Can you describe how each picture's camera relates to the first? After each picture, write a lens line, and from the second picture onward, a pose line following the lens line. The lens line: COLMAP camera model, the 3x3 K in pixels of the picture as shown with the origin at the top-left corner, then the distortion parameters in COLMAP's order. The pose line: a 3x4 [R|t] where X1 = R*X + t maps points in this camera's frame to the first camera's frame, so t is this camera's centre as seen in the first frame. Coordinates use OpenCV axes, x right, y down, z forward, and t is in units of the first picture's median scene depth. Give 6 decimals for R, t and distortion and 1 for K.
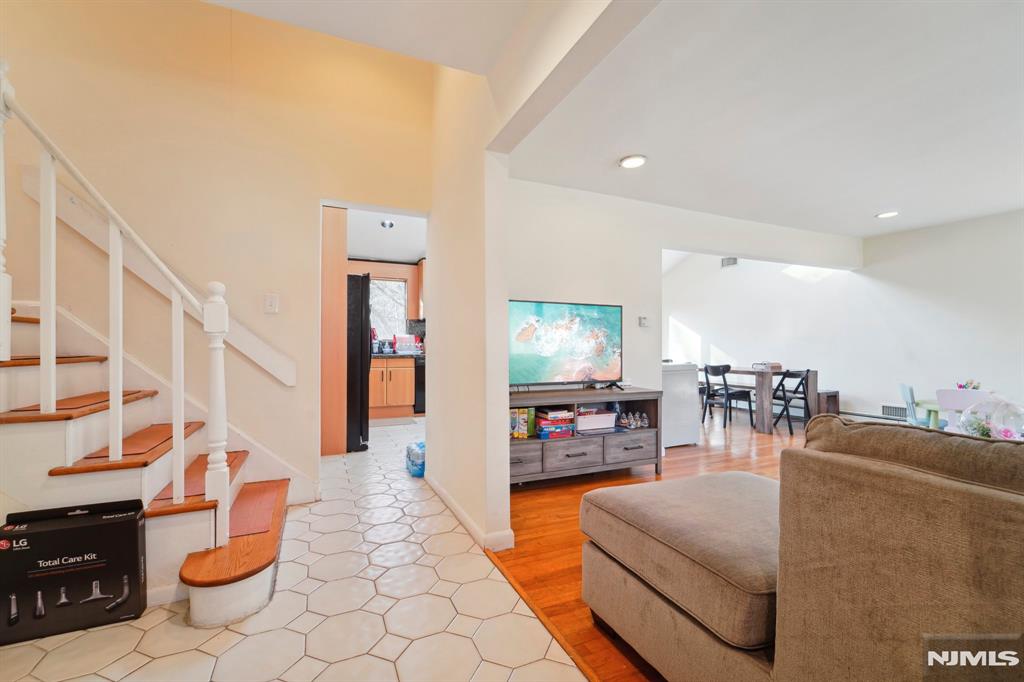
lens RADIAL K [[425.1, 0, 510.8], [0, 425.1, 343.8], [0, 0, 1]] dist [0.008098, -0.003780]
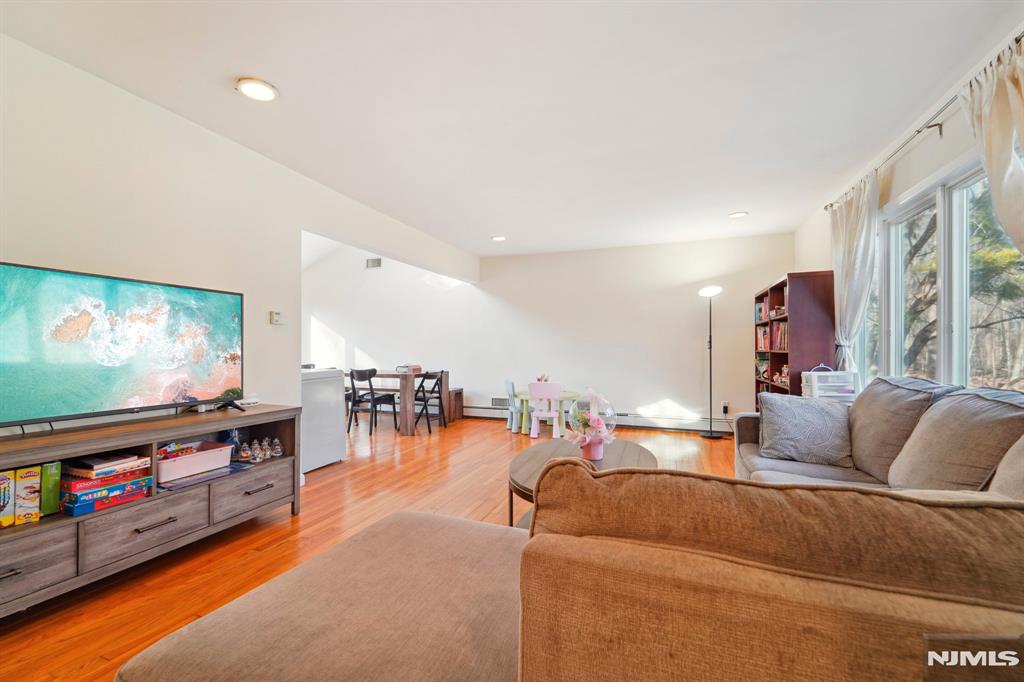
lens RADIAL K [[425.1, 0, 501.6], [0, 425.1, 347.0], [0, 0, 1]] dist [0.008098, -0.003780]
pose [[0.713345, 0.000853, 0.700813, 0.068966], [-0.001793, 0.999998, 0.000608, -0.000290], [-0.700811, -0.001690, 0.713345, 0.179701]]
